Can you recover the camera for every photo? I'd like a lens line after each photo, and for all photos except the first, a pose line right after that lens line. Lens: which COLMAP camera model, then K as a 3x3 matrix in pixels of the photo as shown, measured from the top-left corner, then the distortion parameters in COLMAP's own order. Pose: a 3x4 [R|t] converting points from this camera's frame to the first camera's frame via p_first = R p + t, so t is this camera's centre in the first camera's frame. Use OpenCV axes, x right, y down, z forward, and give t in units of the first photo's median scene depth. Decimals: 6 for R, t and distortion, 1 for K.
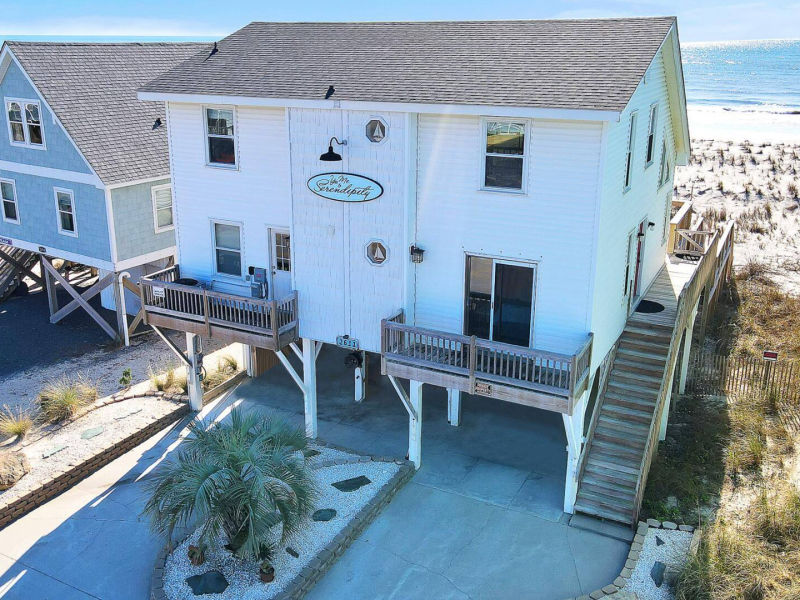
lens RADIAL K [[781.7, 0, 384.8], [0, 781.7, 296.5], [0, 0, 1]] dist [0.005672, 0.000000]
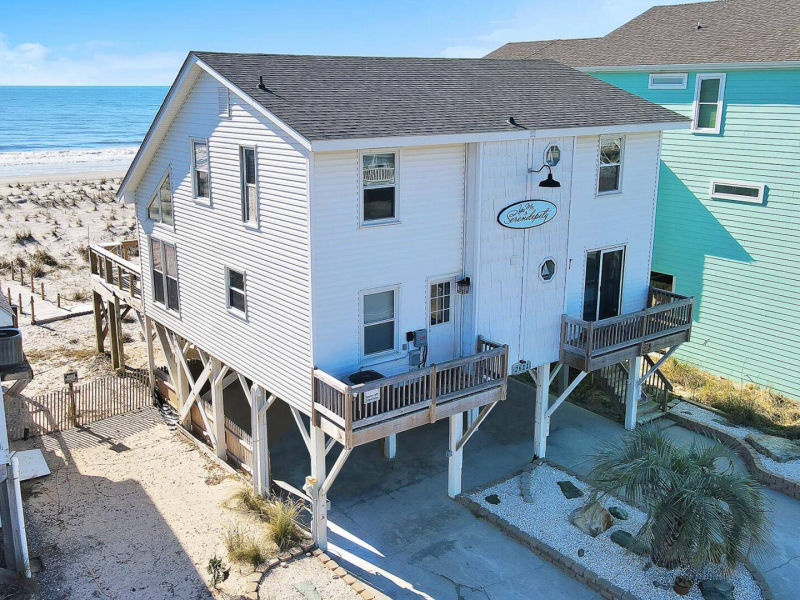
lens RADIAL K [[781.7, 0, 365.2], [0, 781.7, 302.6], [0, 0, 1]] dist [0.005672, 0.000000]
pose [[0.451813, -0.239661, 0.859318, -1.012402], [0.283043, 0.951983, 0.116686, -0.200628], [-0.846021, 0.190504, 0.497952, 0.665356]]
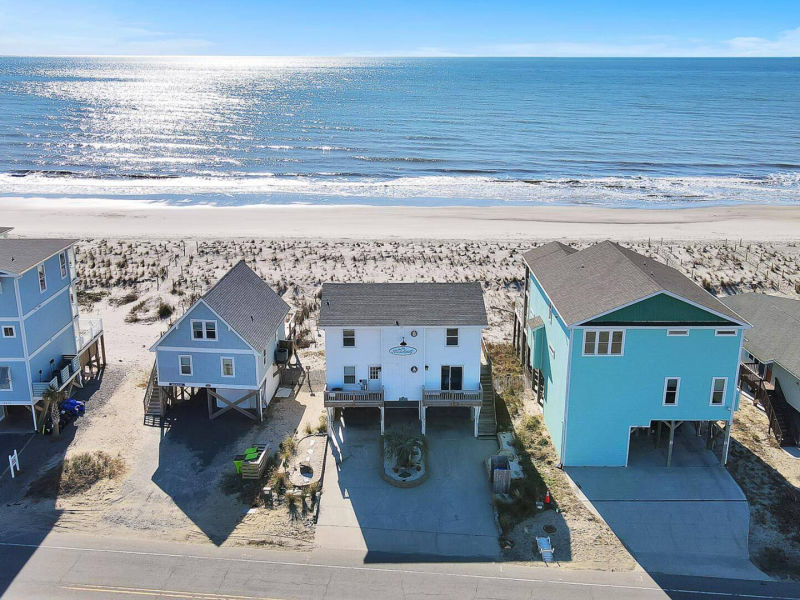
lens RADIAL K [[781.7, 0, 394.7], [0, 781.7, 296.7], [0, 0, 1]] dist [0.005672, 0.000000]
pose [[0.878503, -0.139182, 0.457012, -1.441314], [0.150111, 0.988590, 0.012519, -0.386042], [-0.453540, 0.057604, 0.889372, -1.747722]]
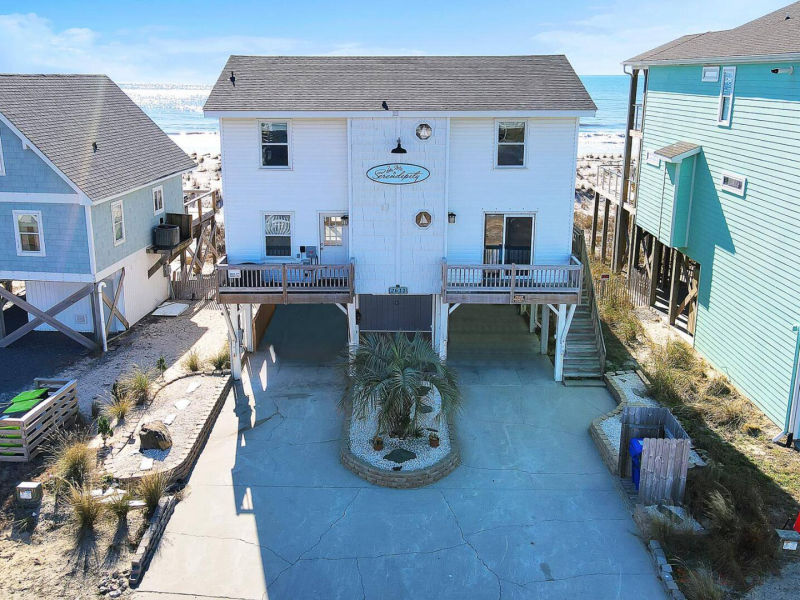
lens RADIAL K [[781.7, 0, 380.3], [0, 781.7, 296.7], [0, 0, 1]] dist [0.005672, 0.000000]
pose [[0.888937, -0.124380, 0.440818, -0.685462], [0.144273, 0.989468, -0.011749, 0.082837], [-0.434714, 0.074042, 0.897520, -0.199076]]
